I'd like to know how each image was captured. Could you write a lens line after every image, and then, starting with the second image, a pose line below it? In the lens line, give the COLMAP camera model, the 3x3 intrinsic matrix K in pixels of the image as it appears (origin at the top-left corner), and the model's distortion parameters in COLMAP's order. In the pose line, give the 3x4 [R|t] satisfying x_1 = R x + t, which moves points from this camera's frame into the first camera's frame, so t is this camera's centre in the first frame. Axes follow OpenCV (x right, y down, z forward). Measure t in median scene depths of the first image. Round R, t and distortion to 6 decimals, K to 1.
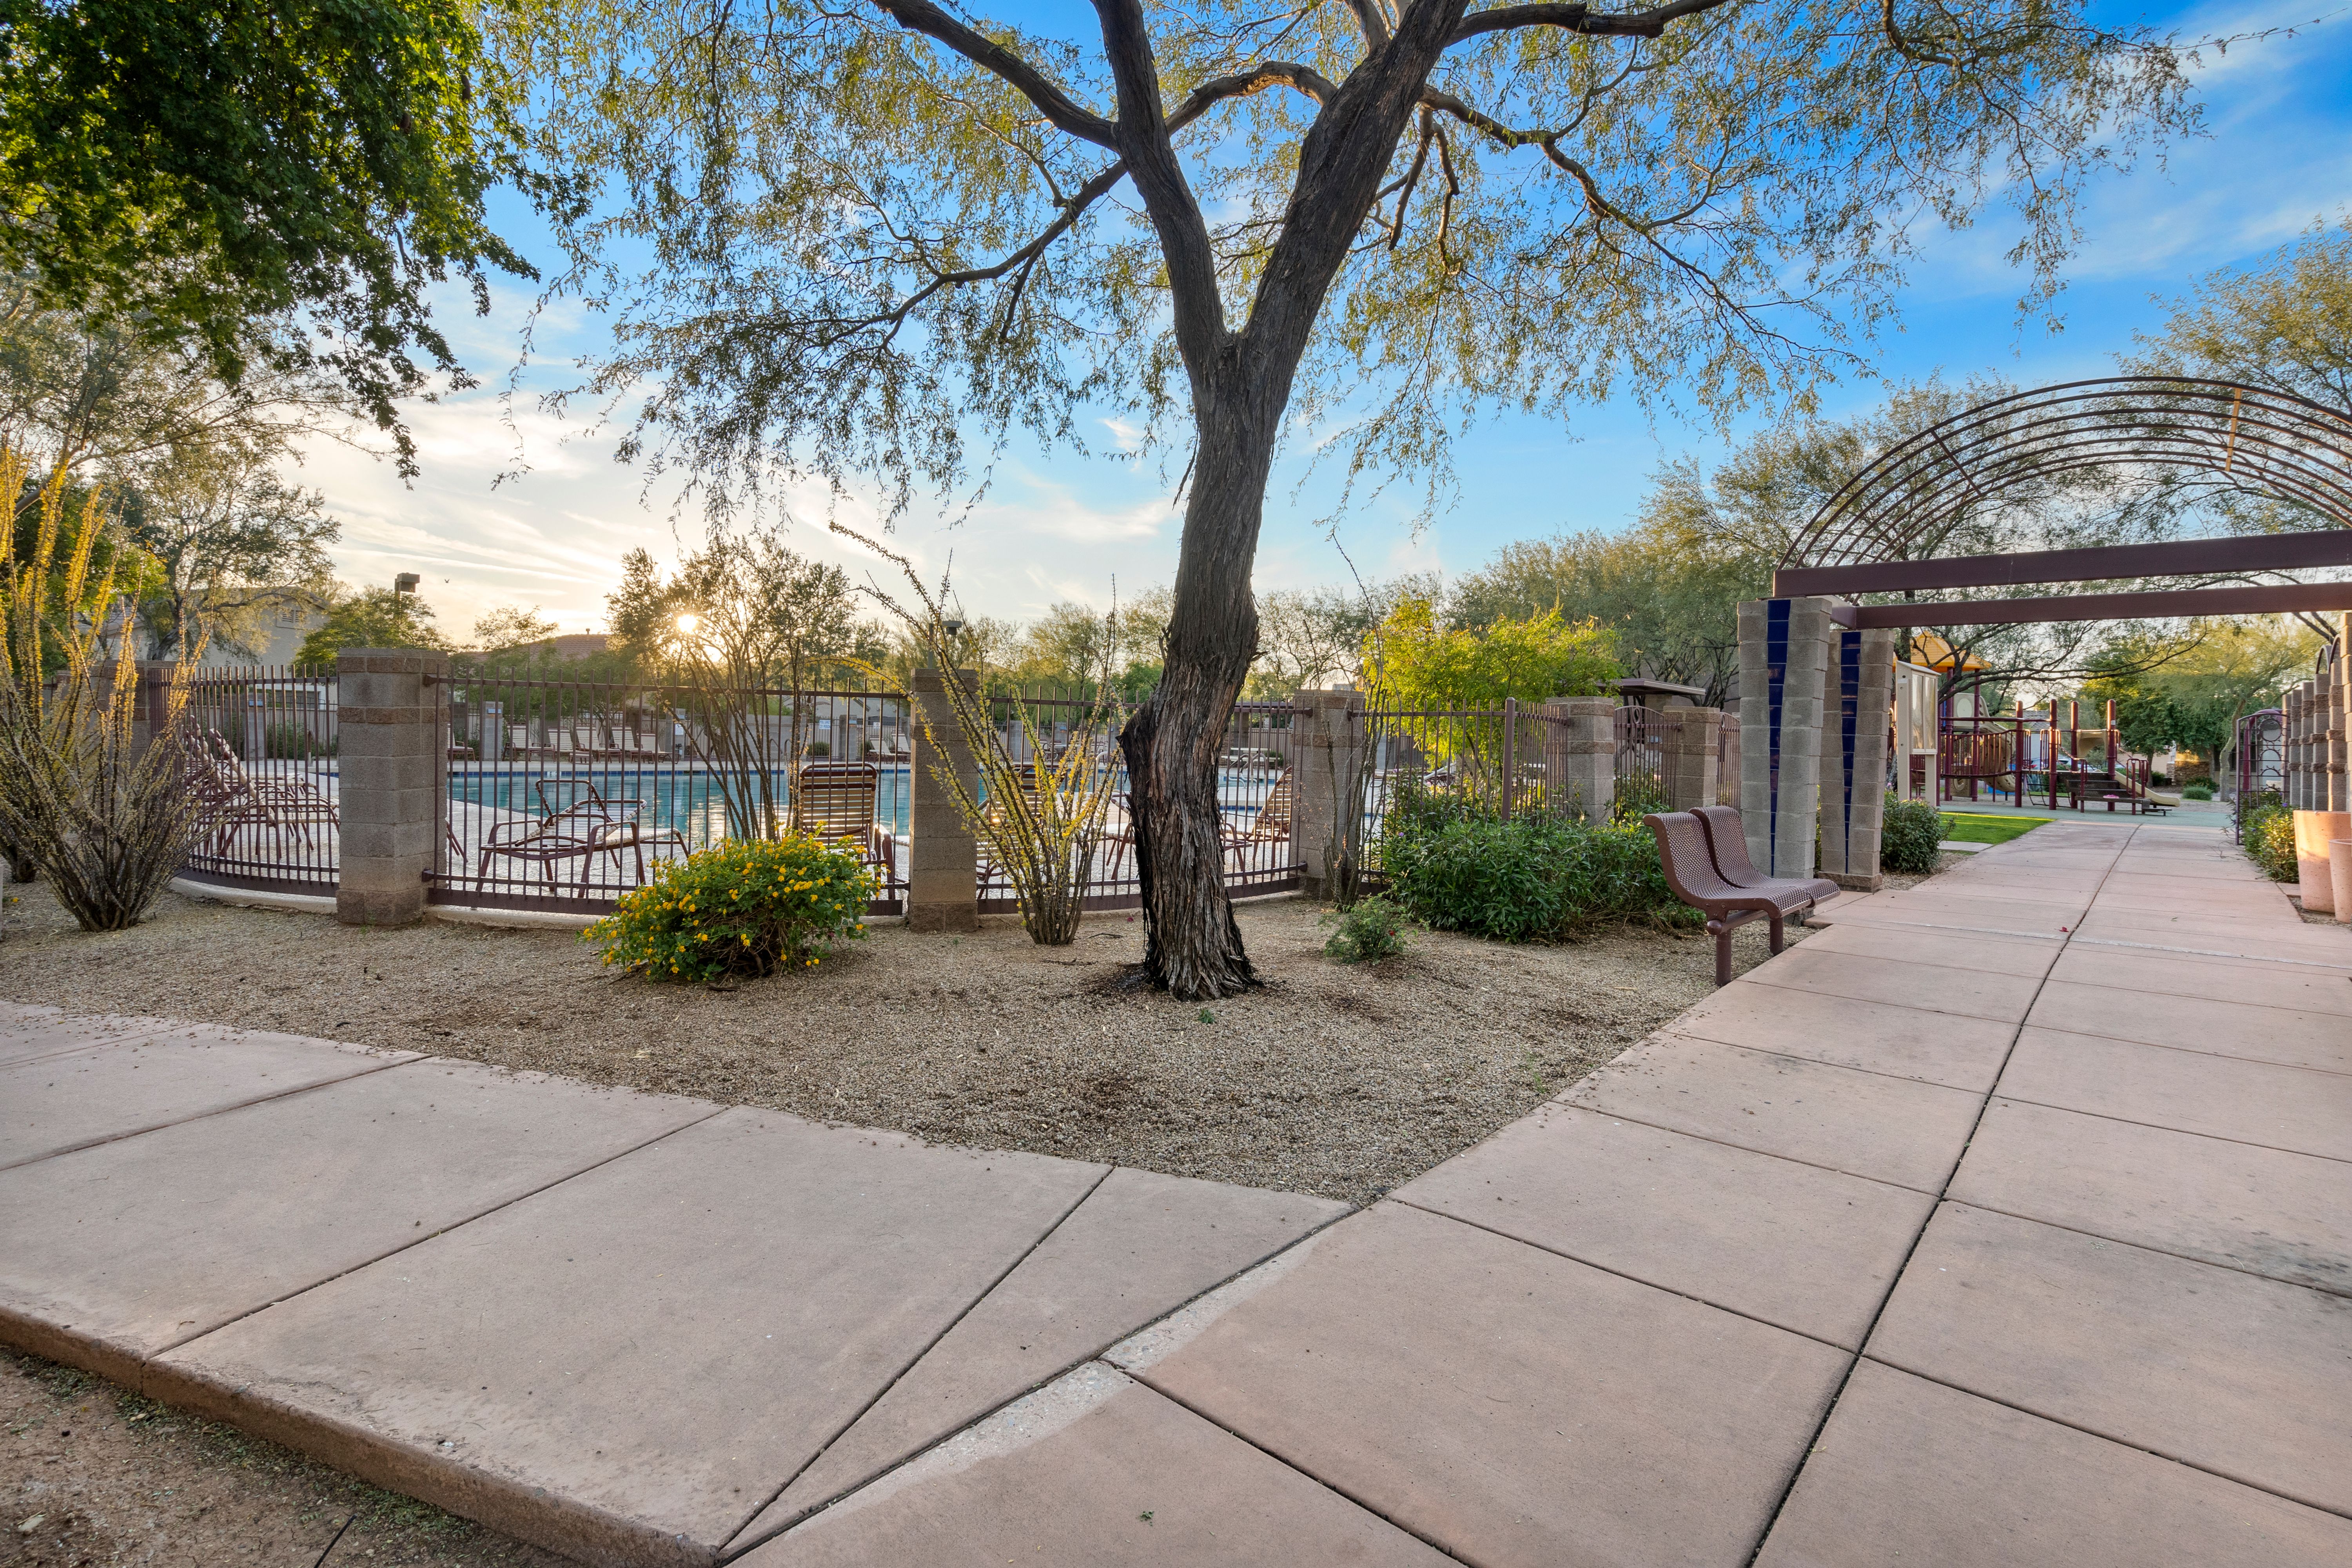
lens RADIAL K [[1080.9, 0, 1179.5], [0, 1080.9, 710.2], [0, 0, 1]] dist [-0.002988, 0.000510]
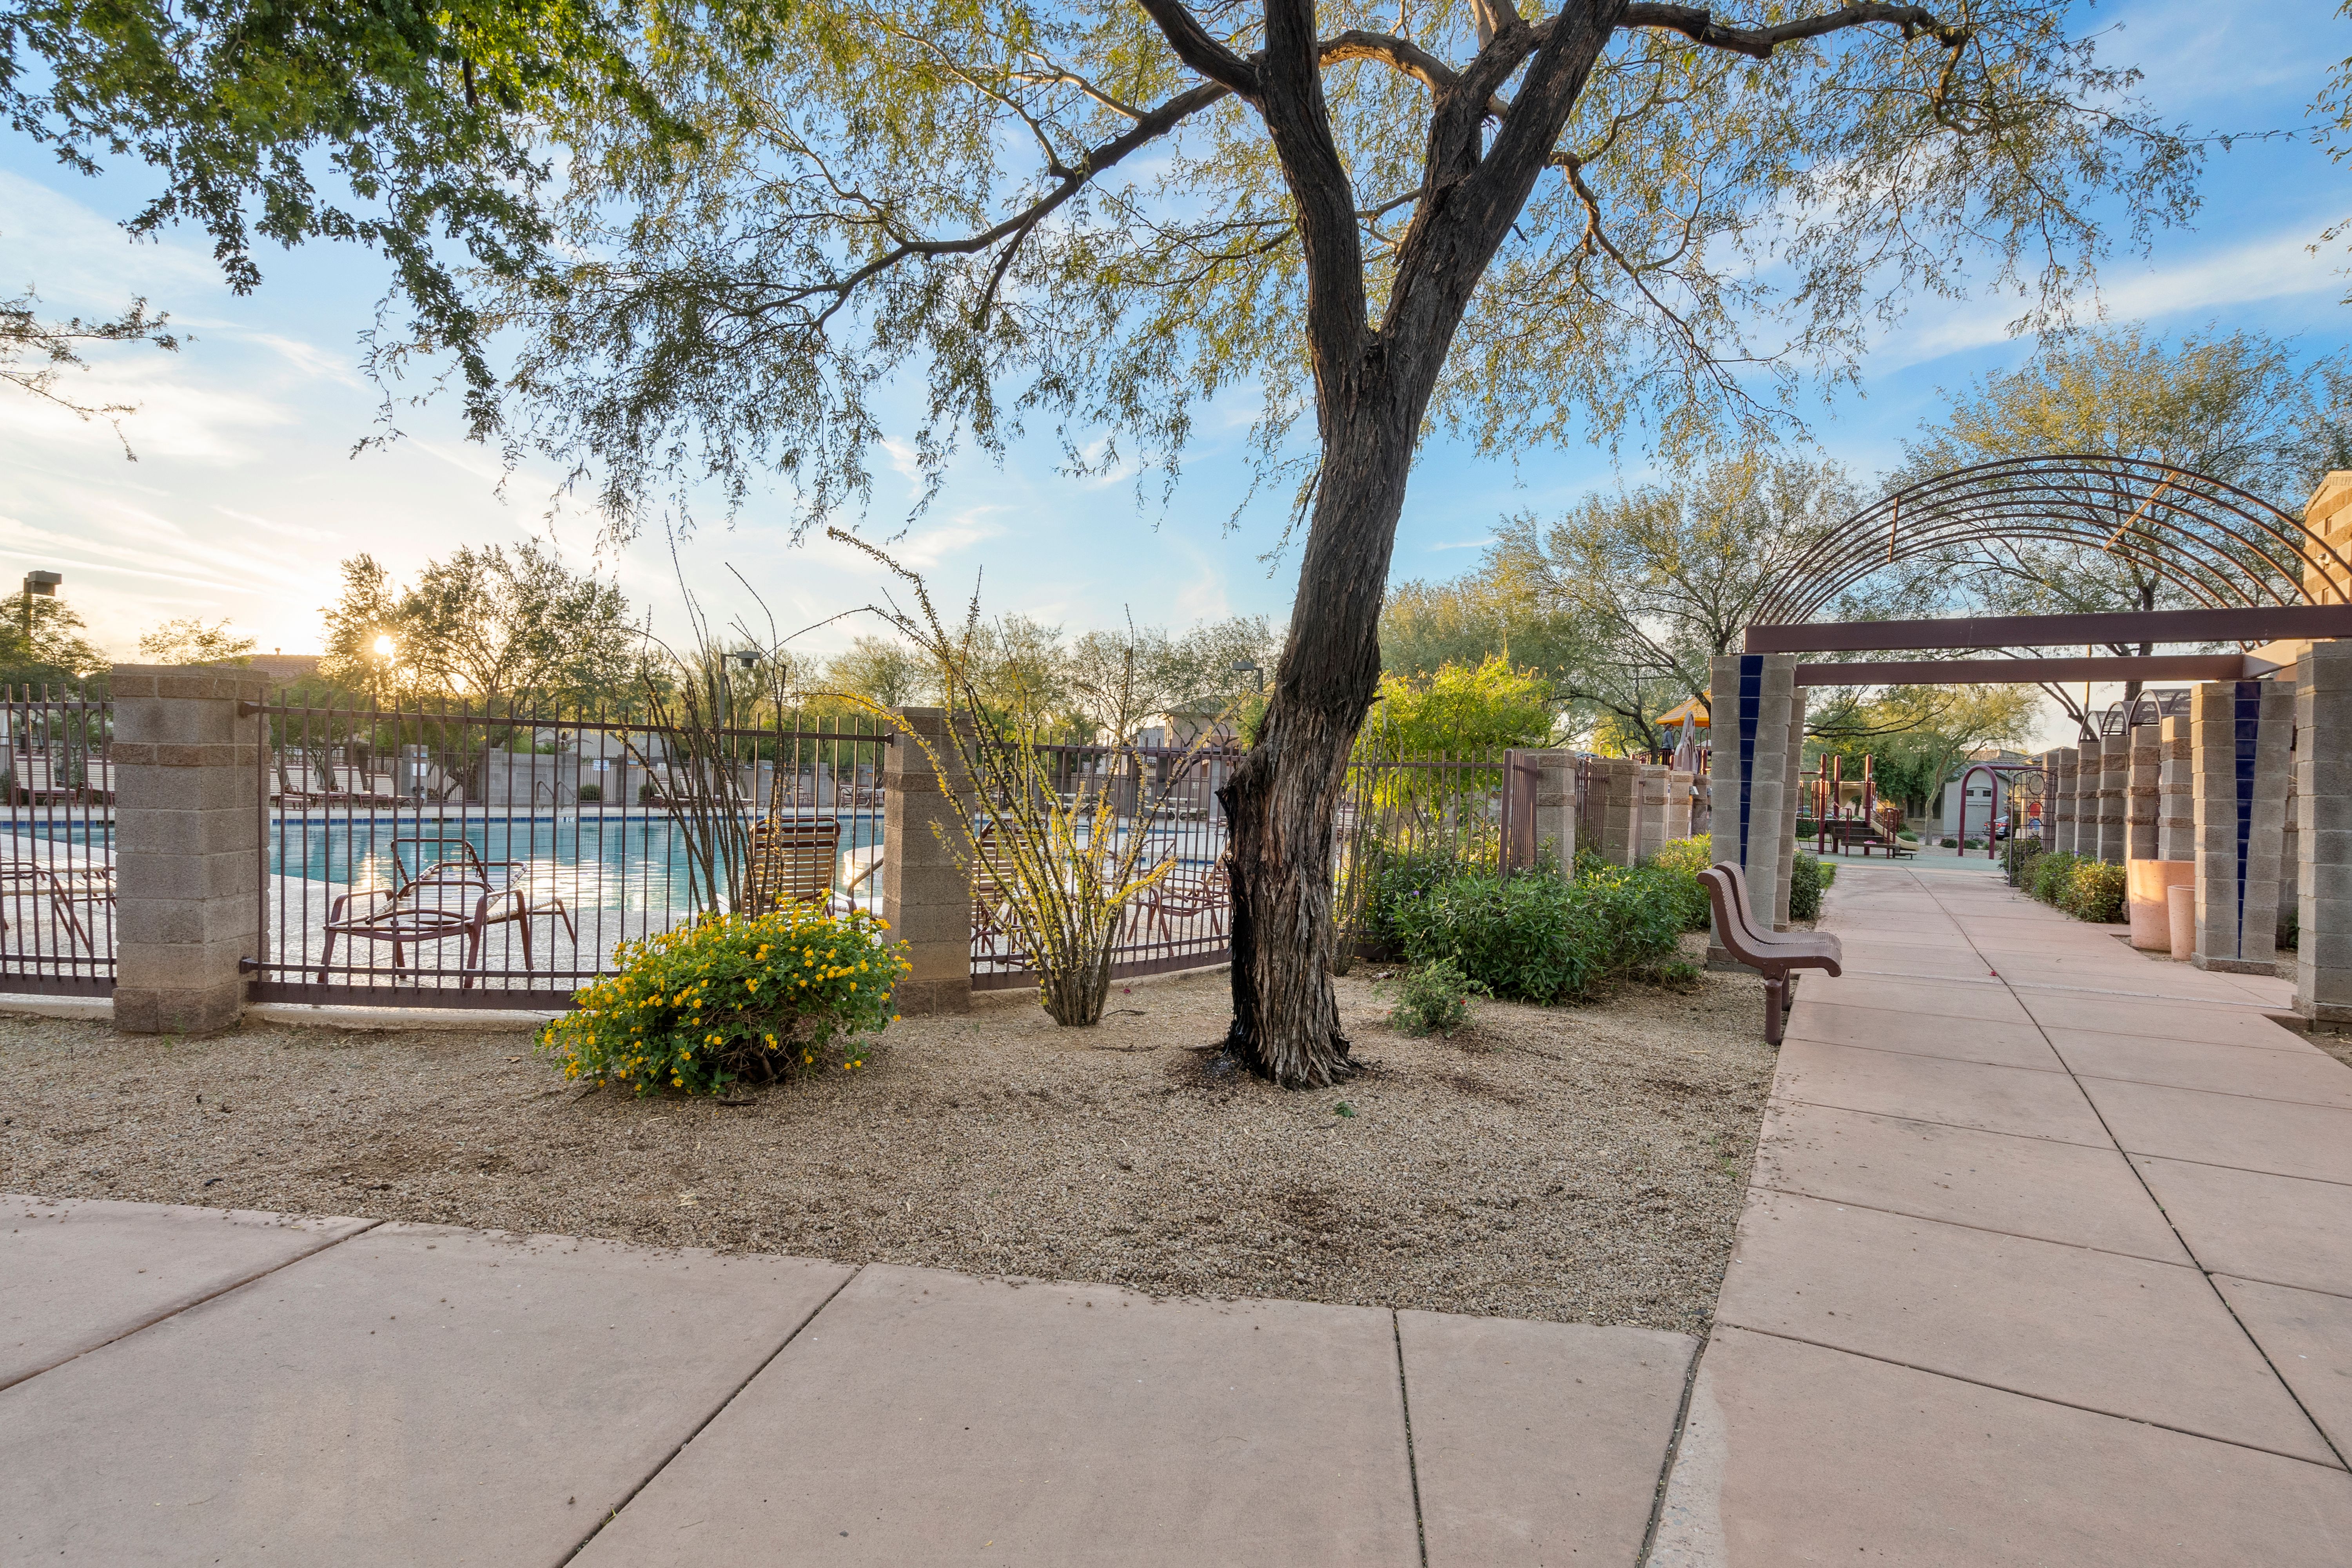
lens RADIAL K [[1105.6, 0, 1176.0], [0, 1105.6, 784.0], [0, 0, 1]] dist [0.000656, -0.000379]
pose [[0.979944, 0.006395, 0.199170, -0.266925], [-0.011840, 0.999588, 0.026161, -0.004141], [-0.198921, -0.027995, 0.979616, 0.136126]]
